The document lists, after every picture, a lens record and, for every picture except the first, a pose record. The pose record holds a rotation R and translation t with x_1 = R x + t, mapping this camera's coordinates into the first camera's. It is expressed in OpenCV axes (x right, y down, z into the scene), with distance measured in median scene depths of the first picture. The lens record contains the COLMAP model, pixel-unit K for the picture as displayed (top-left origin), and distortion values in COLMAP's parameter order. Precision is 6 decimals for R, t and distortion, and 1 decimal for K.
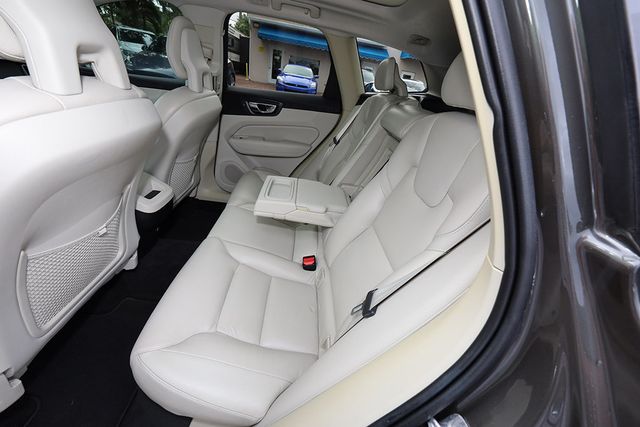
lens RADIAL K [[255.9, 0, 321.9], [0, 255.9, 214.1], [0, 0, 1]] dist [-0.001350, -0.000271]
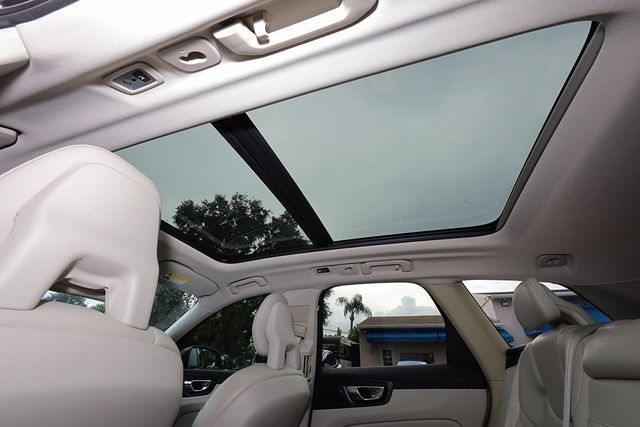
lens RADIAL K [[255.9, 0, 321.9], [0, 255.9, 214.1], [0, 0, 1]] dist [-0.001350, -0.000271]
pose [[0.921901, -0.303154, -0.241239, -0.020981], [-0.067198, 0.488112, -0.870190, -0.029787], [0.381554, 0.818440, 0.429620, 0.237214]]
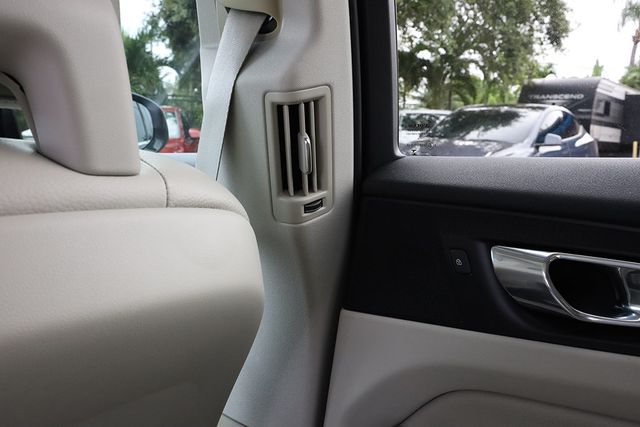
lens RADIAL K [[558.2, 0, 320.0], [0, 558.2, 213.5], [0, 0, 1]] dist [-0.008774, -0.004897]
pose [[0.714279, -0.027175, -0.699334, -0.131018], [-0.267325, 0.912884, -0.308512, -0.321128], [0.646795, 0.407313, 0.644789, 0.705187]]
